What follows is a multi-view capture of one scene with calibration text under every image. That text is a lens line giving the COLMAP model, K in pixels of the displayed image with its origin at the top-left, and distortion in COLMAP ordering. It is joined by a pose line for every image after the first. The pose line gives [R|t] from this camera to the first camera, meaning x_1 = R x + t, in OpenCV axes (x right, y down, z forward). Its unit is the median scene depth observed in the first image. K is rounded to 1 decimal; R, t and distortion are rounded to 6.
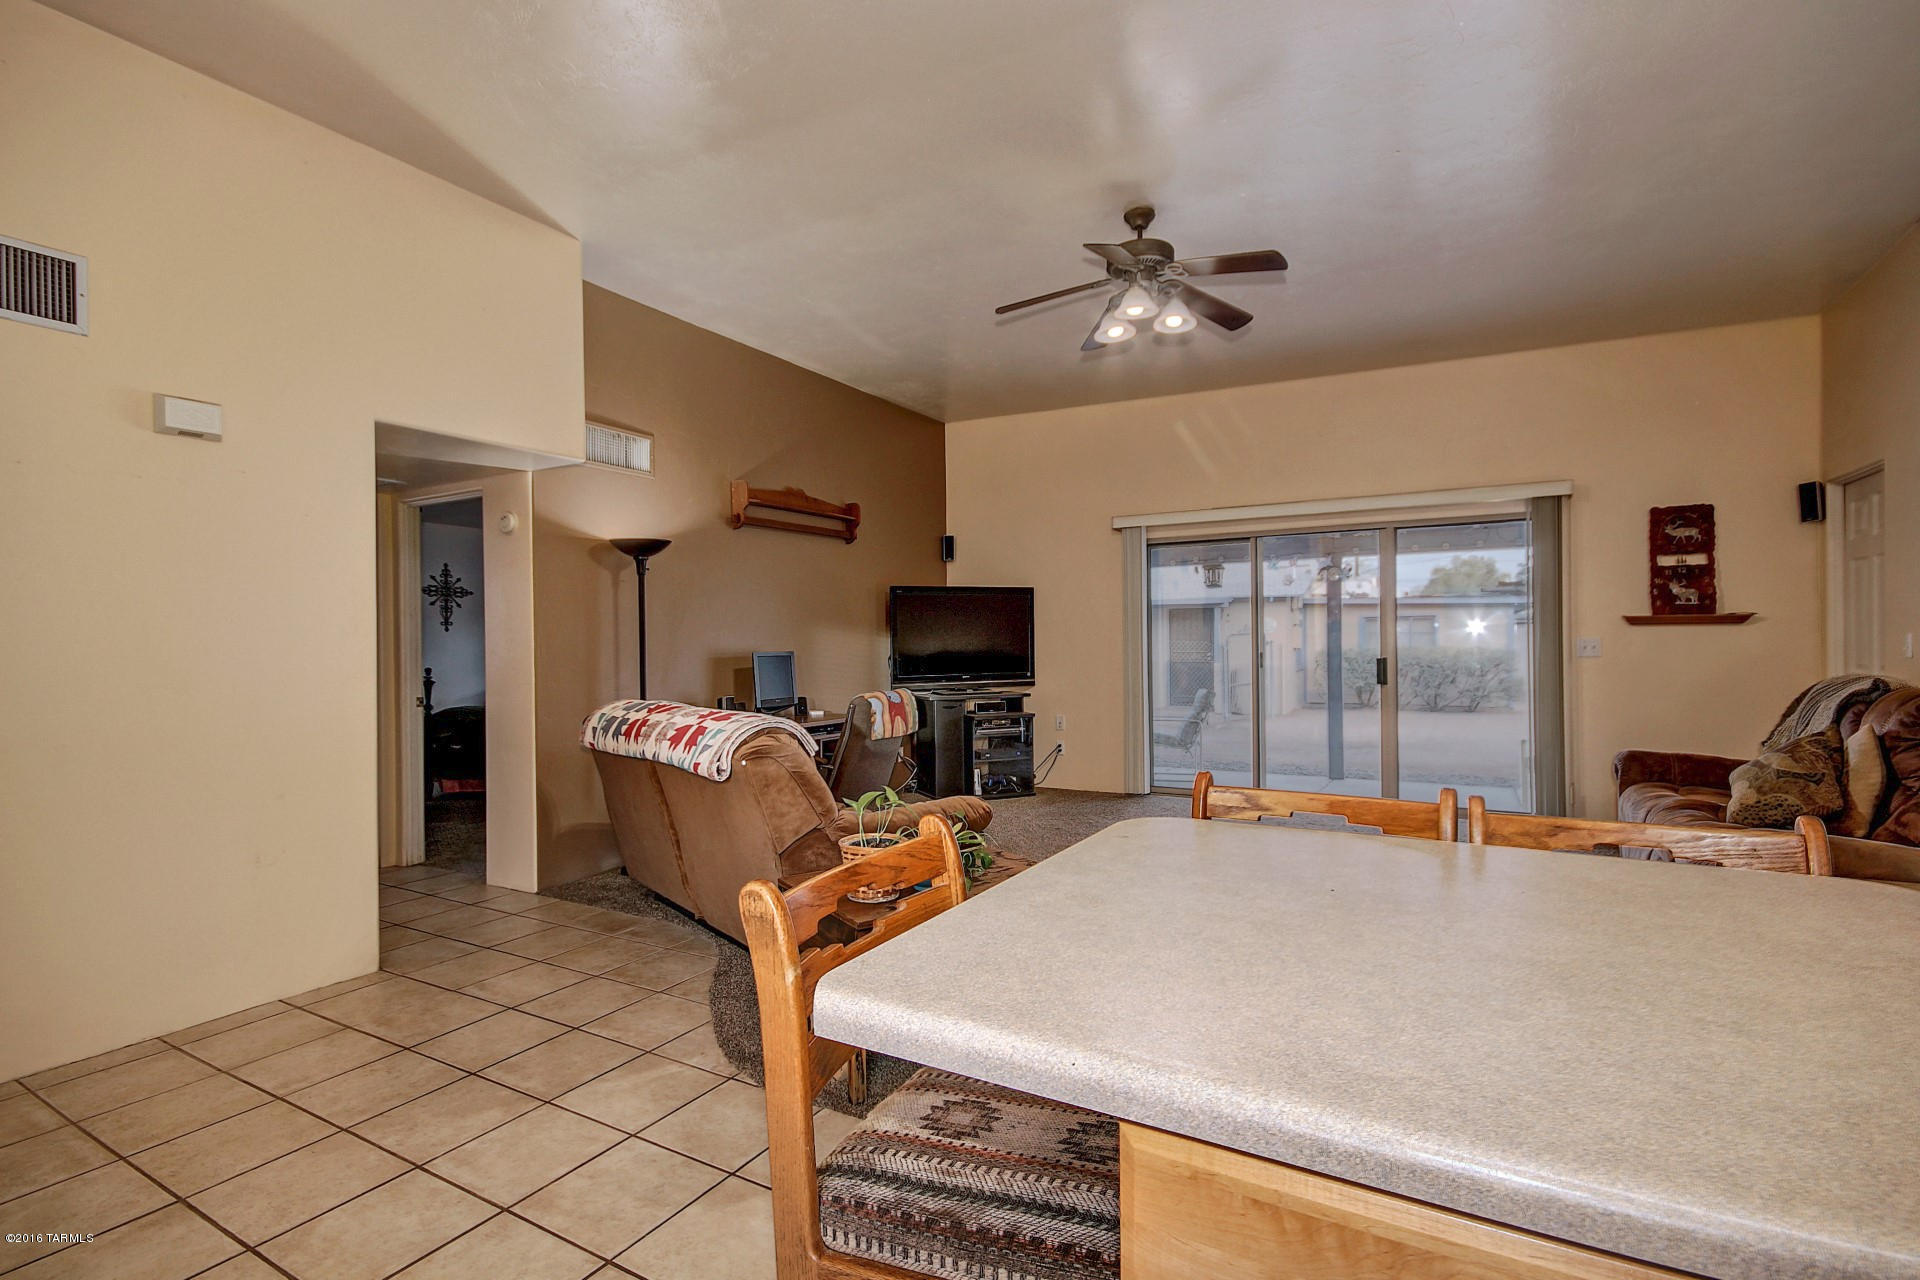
lens RADIAL K [[890.9, 0, 964.5], [0, 890.9, 664.9], [0, 0, 1]] dist [0.007131, -0.008070]
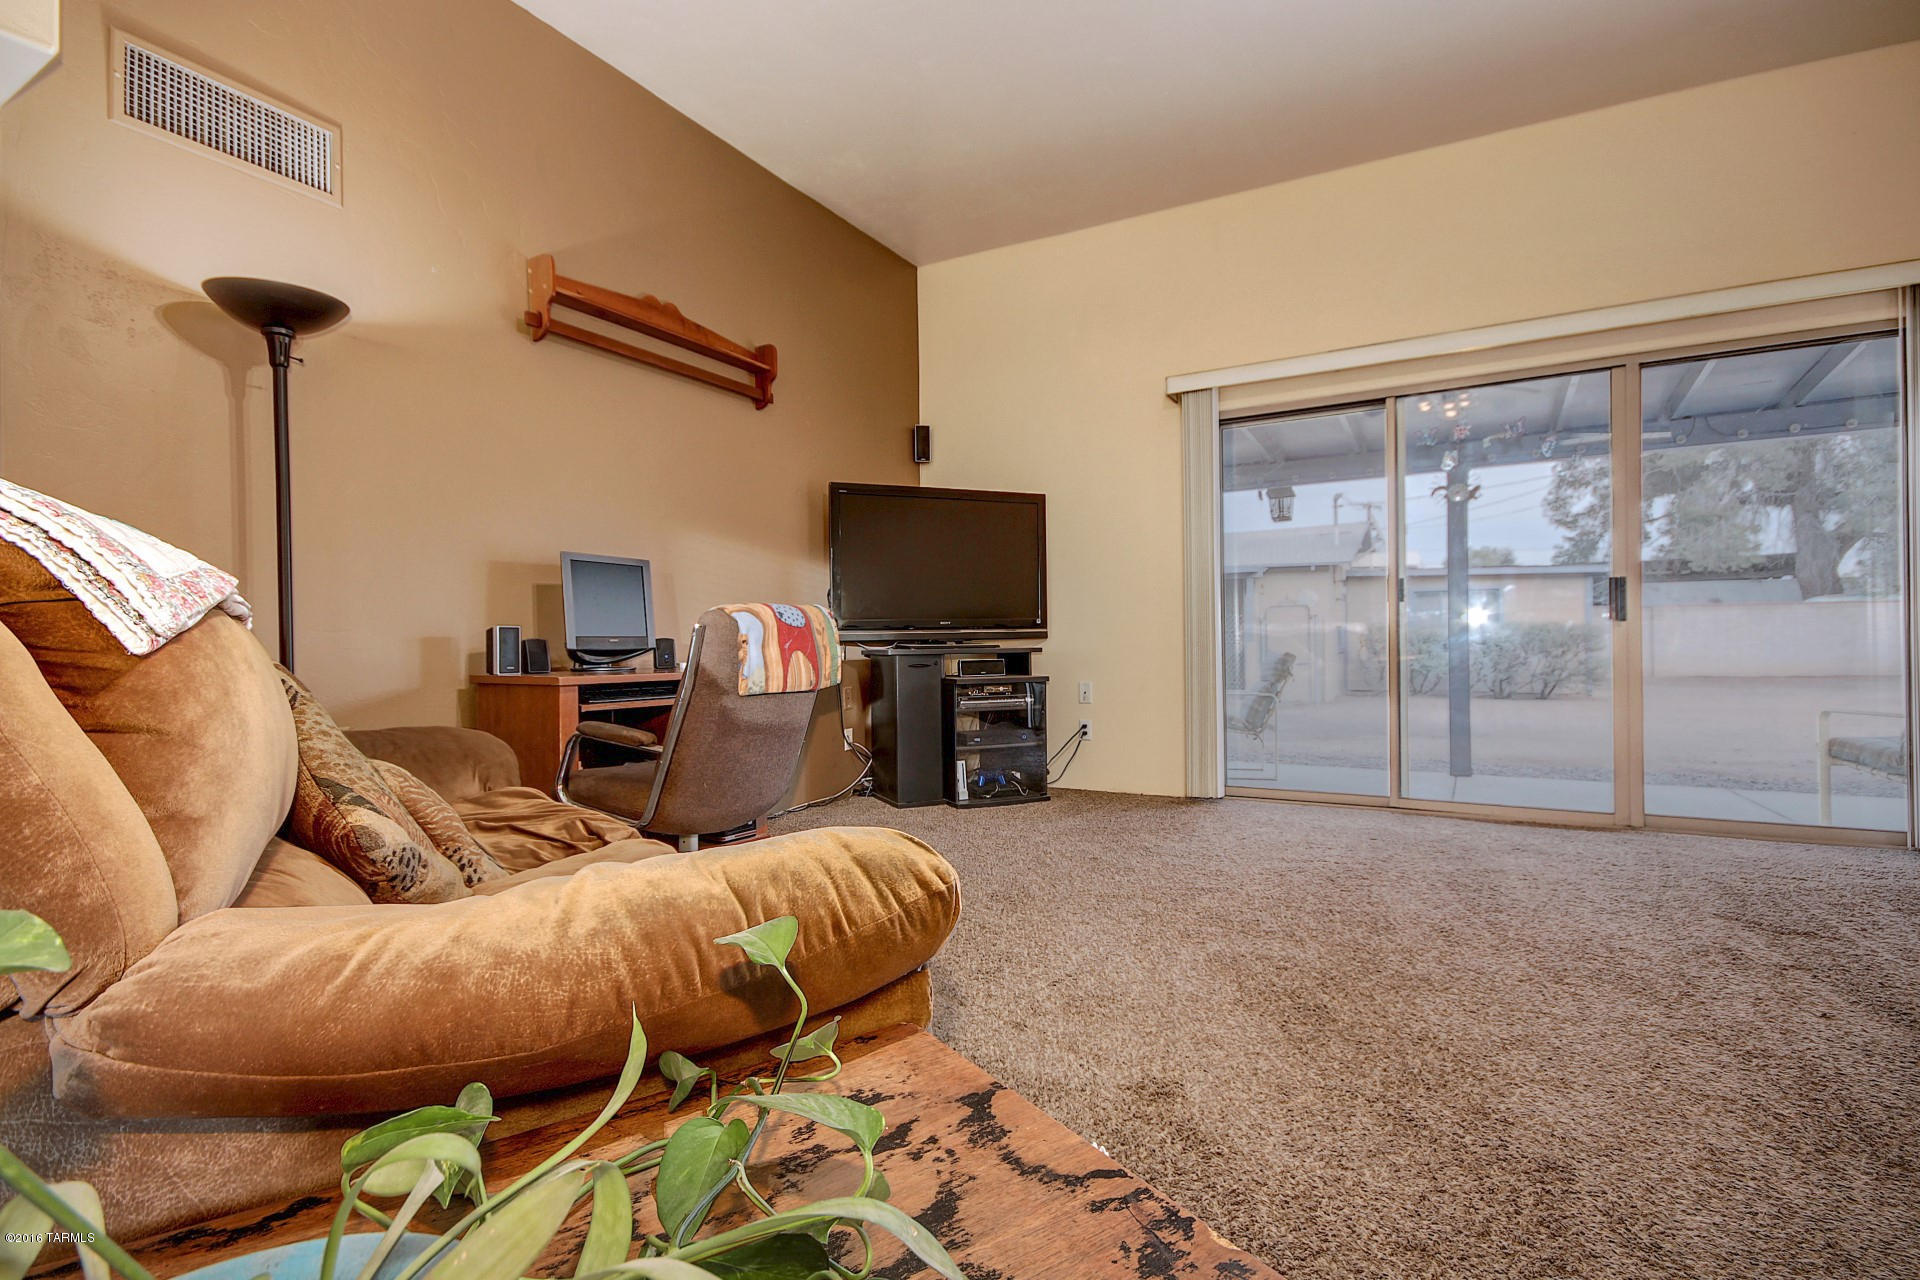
lens RADIAL K [[890.9, 0, 975.0], [0, 890.9, 654.6], [0, 0, 1]] dist [0.007131, -0.008070]
pose [[0.999932, -0.002196, 0.011420, 0.017283], [0.002345, 0.999911, -0.013116, 0.050003], [-0.011390, 0.013142, 0.999849, 0.360456]]
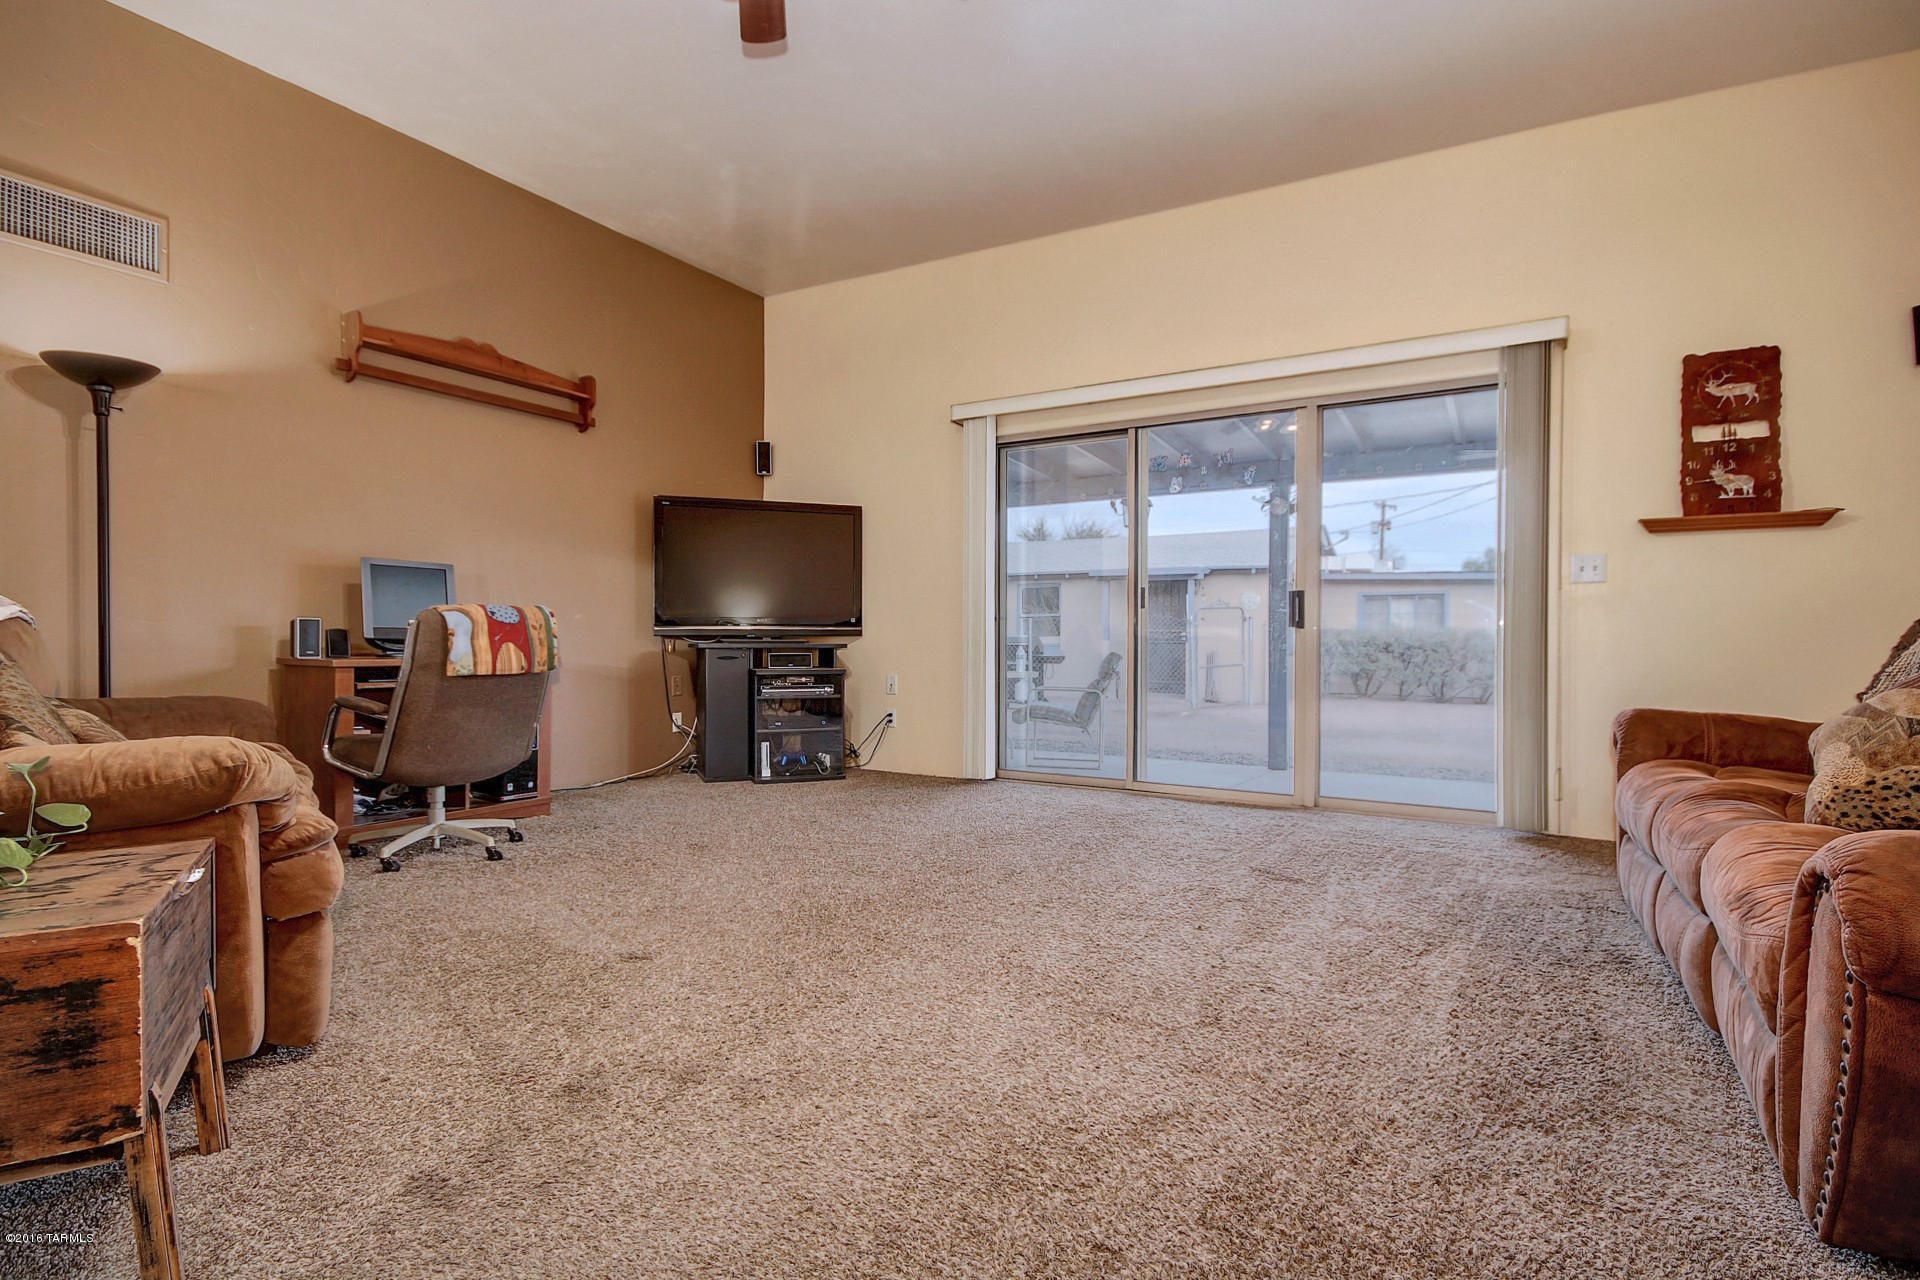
lens RADIAL K [[890.9, 0, 971.6], [0, 890.9, 678.7], [0, 0, 1]] dist [0.007131, -0.008070]
pose [[0.999647, 0.015058, -0.021898, 0.211721], [-0.014649, 0.999718, 0.018716, 0.050228], [0.022173, -0.018389, 0.999585, 0.264038]]
